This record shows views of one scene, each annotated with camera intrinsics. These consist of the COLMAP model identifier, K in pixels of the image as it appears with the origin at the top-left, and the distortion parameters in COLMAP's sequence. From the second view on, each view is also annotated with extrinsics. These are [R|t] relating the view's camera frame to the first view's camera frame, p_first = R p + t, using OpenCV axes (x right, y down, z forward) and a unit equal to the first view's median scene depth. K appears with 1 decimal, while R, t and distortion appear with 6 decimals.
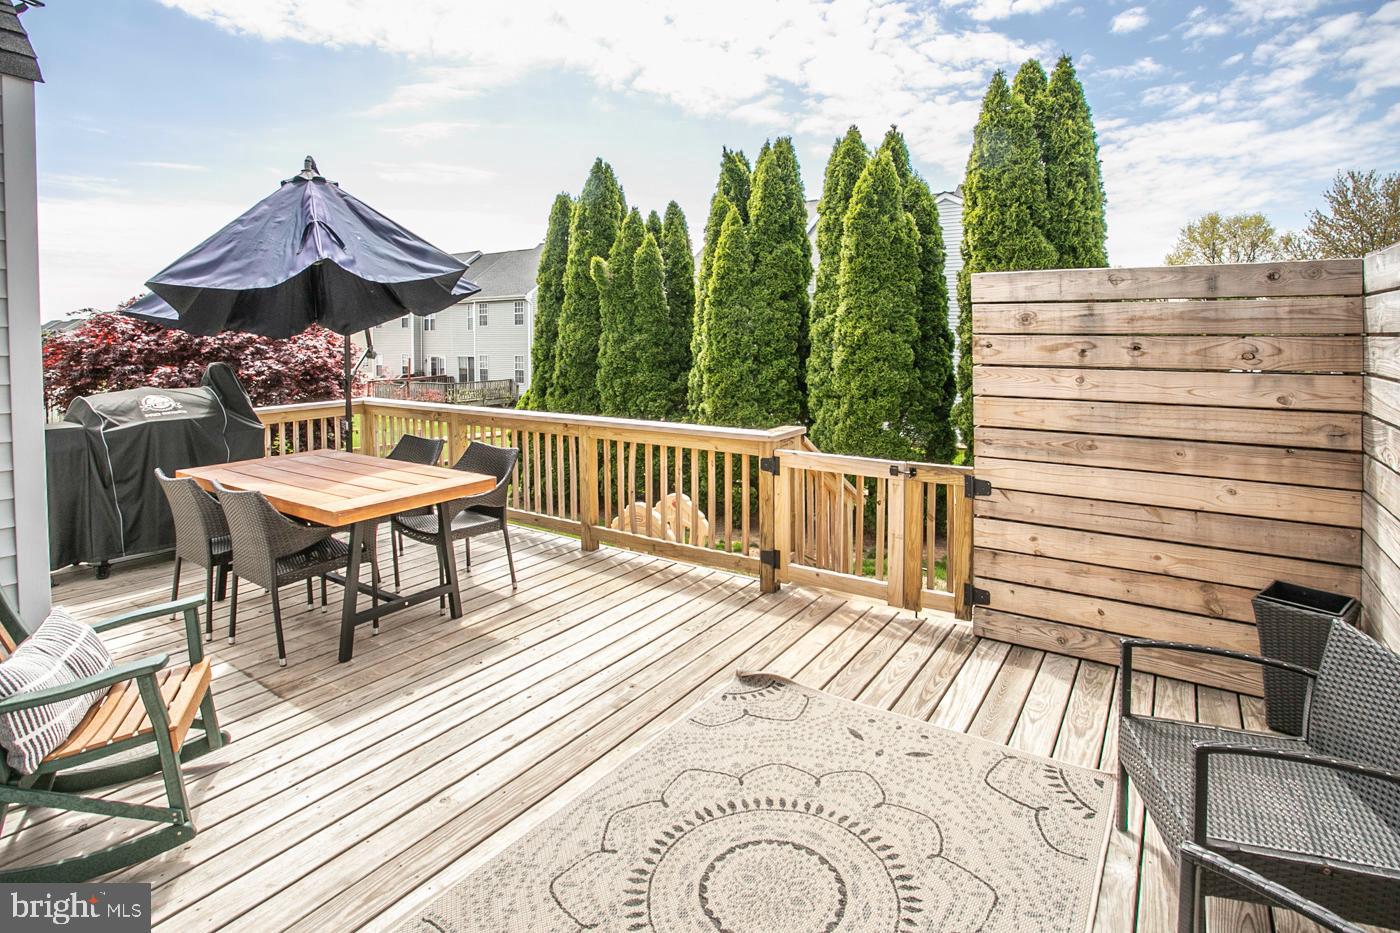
lens RADIAL K [[696.5, 0, 729.5], [0, 696.5, 445.2], [0, 0, 1]] dist [-0.010608, 0.006356]
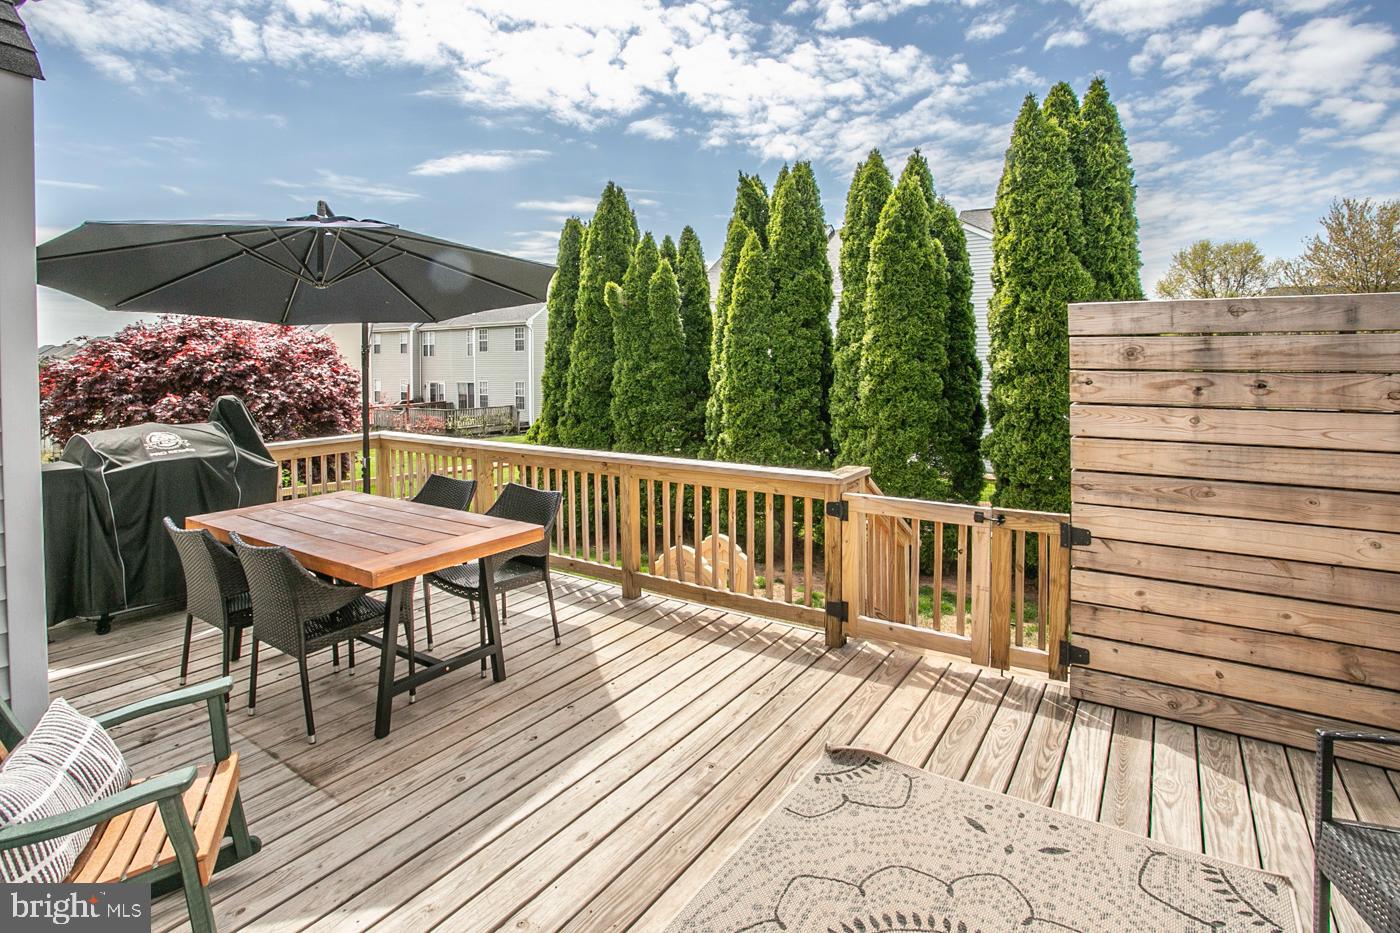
lens RADIAL K [[696.5, 0, 740.5], [0, 696.5, 466.0], [0, 0, 1]] dist [-0.010608, 0.006356]
pose [[0.999872, -0.002439, 0.015829, -0.089849], [0.002546, 0.999974, -0.006746, -0.024411], [-0.015812, 0.006786, 0.999852, 0.083102]]
